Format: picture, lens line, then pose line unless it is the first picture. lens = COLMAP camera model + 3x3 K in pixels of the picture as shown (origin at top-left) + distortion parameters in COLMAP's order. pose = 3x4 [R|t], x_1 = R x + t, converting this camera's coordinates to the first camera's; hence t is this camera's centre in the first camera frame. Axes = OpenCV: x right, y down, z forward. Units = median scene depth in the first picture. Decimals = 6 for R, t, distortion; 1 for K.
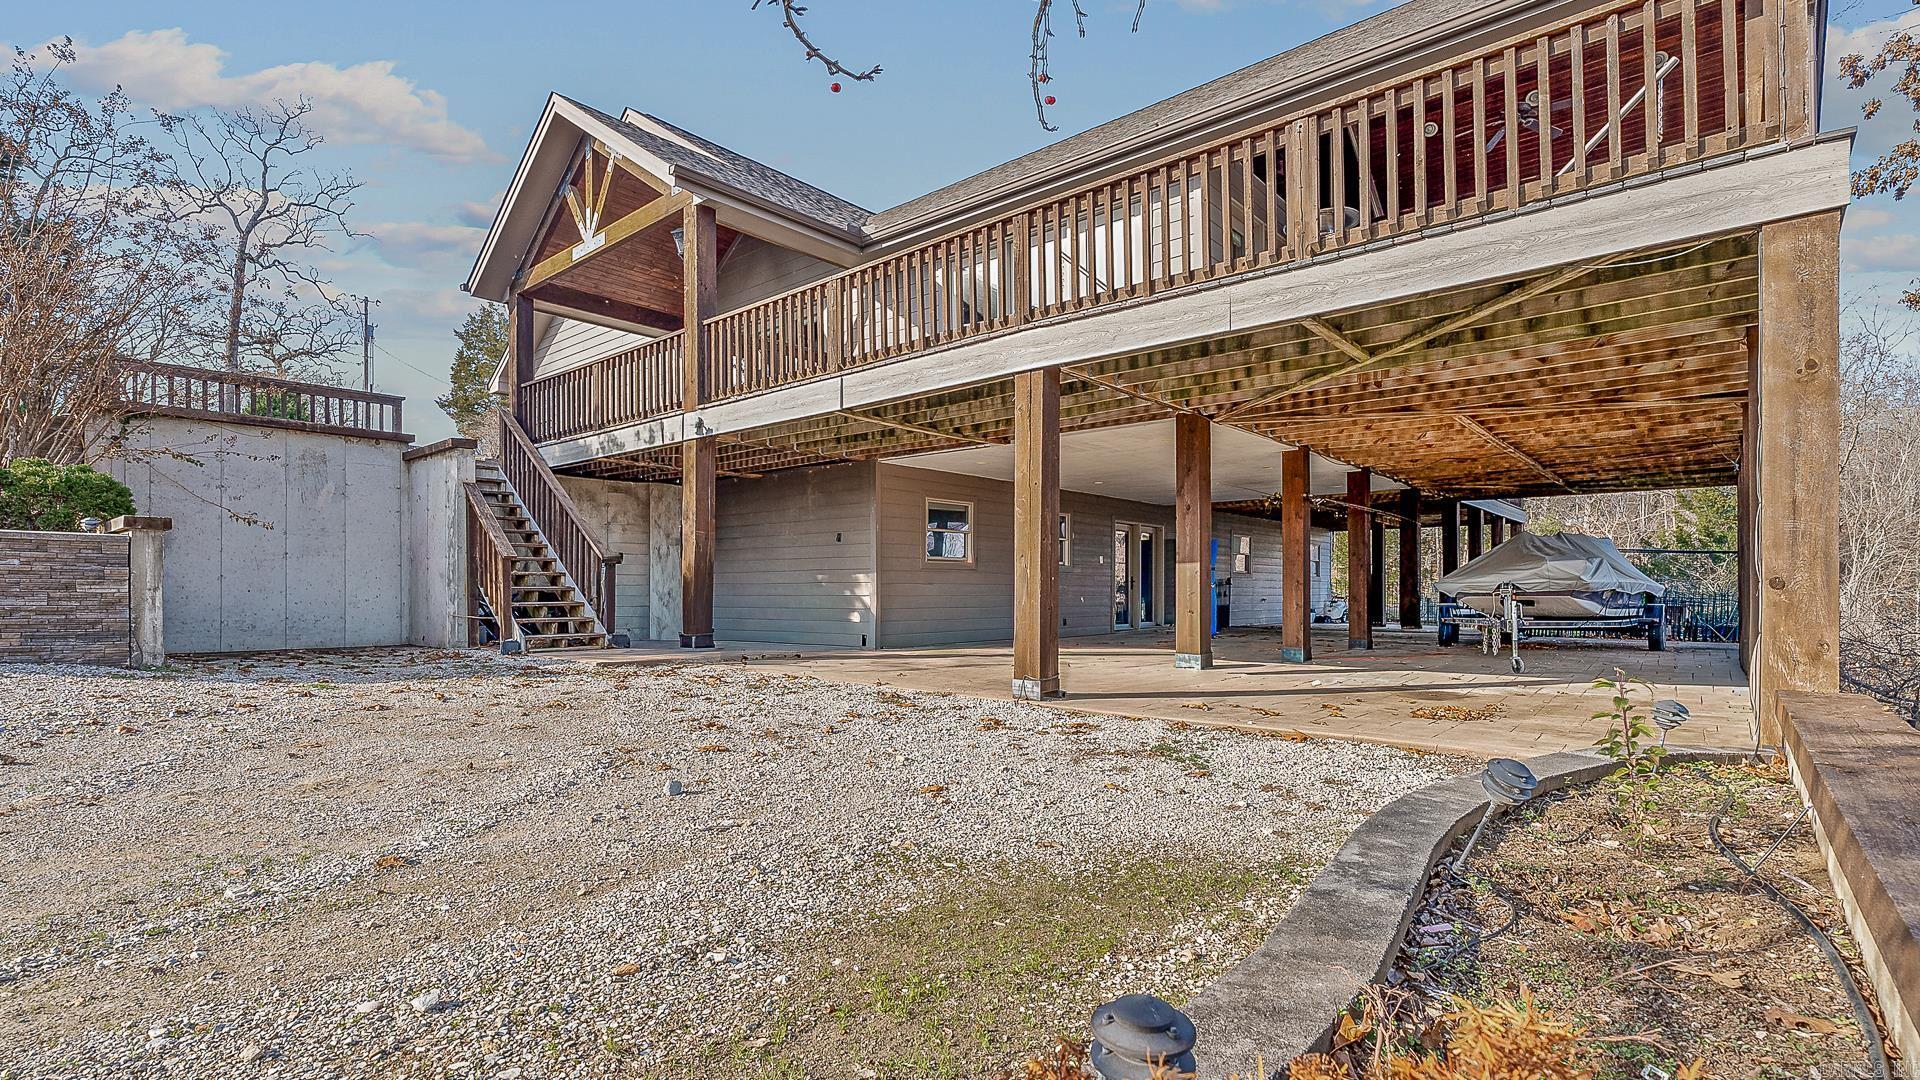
lens RADIAL K [[897.2, 0, 964.8], [0, 897.2, 588.9], [0, 0, 1]] dist [-0.004189, -0.000750]
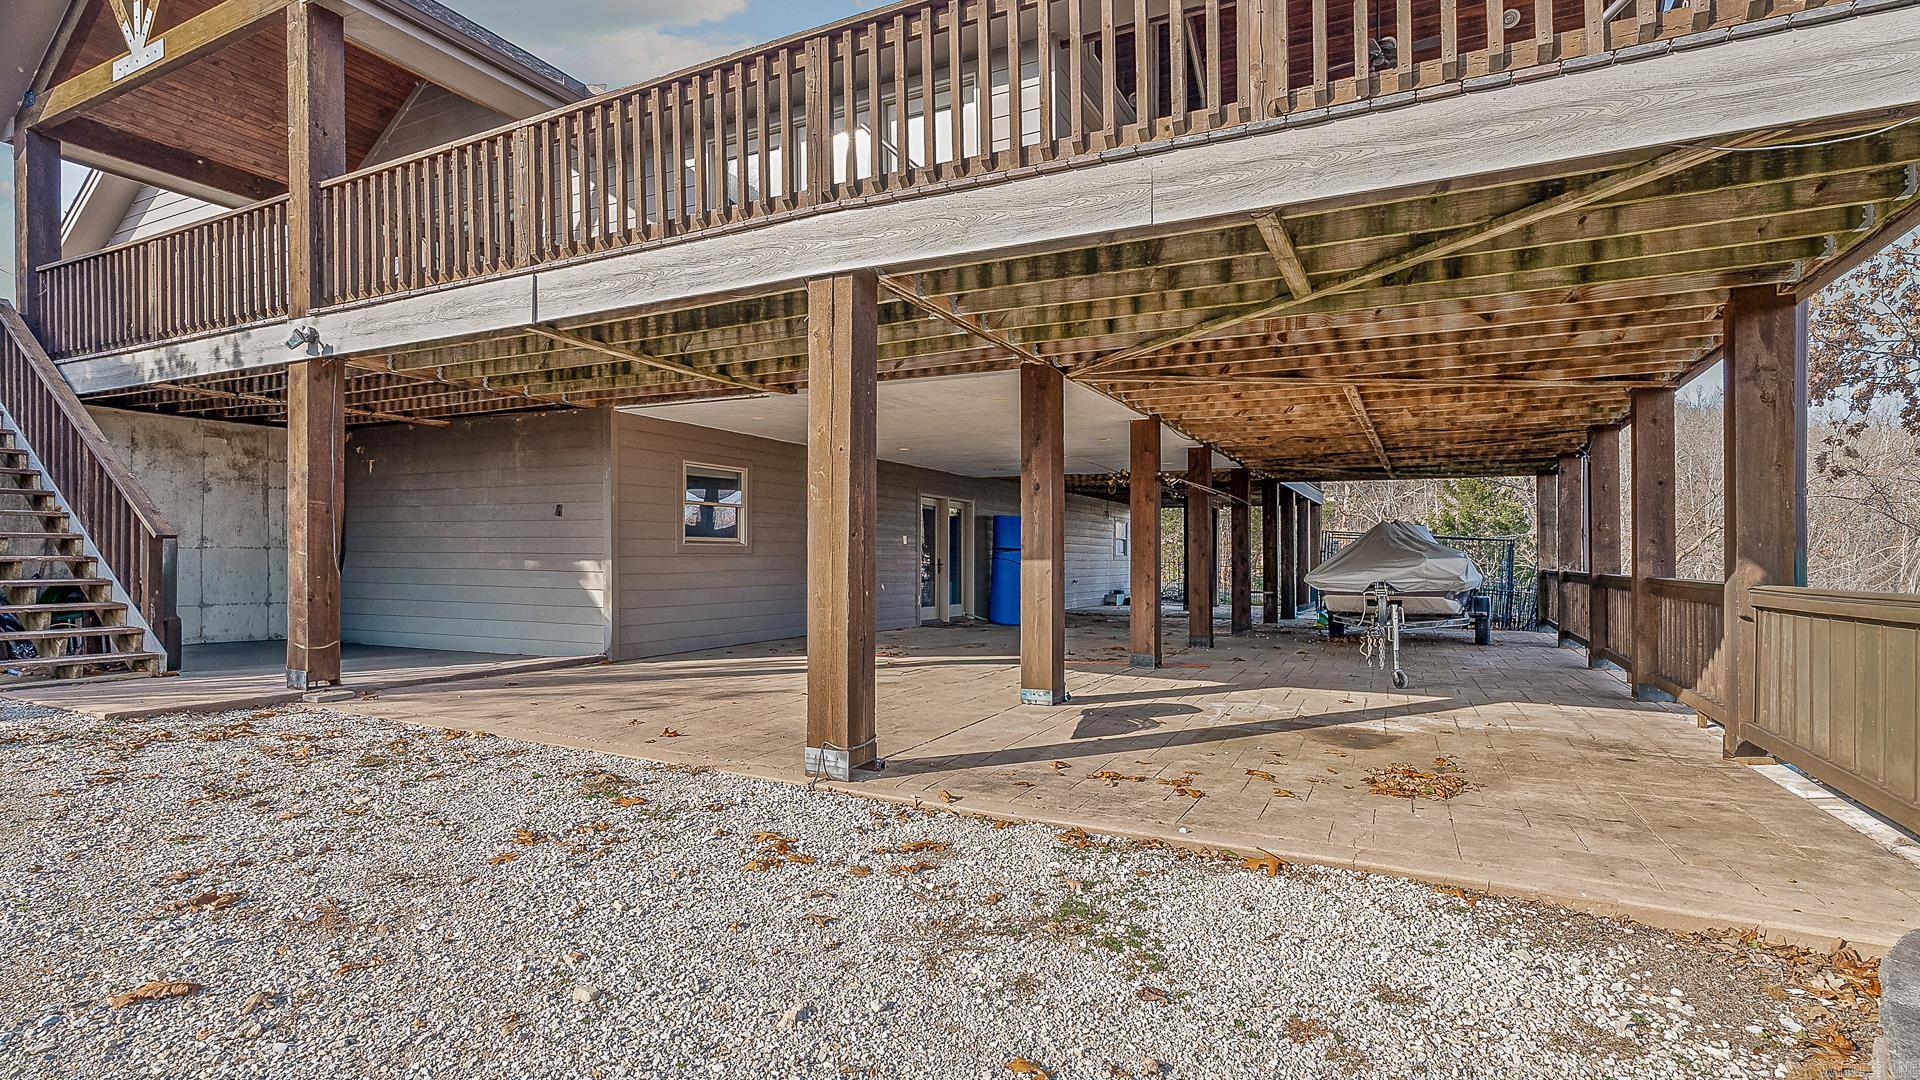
lens RADIAL K [[897.2, 0, 1011.7], [0, 897.2, 570.9], [0, 0, 1]] dist [-0.004189, -0.000750]
pose [[0.957861, -0.001801, 0.287226, 0.007532], [-0.003636, 0.999824, 0.018394, -0.030712], [-0.287209, -0.018664, 0.957686, 0.253253]]
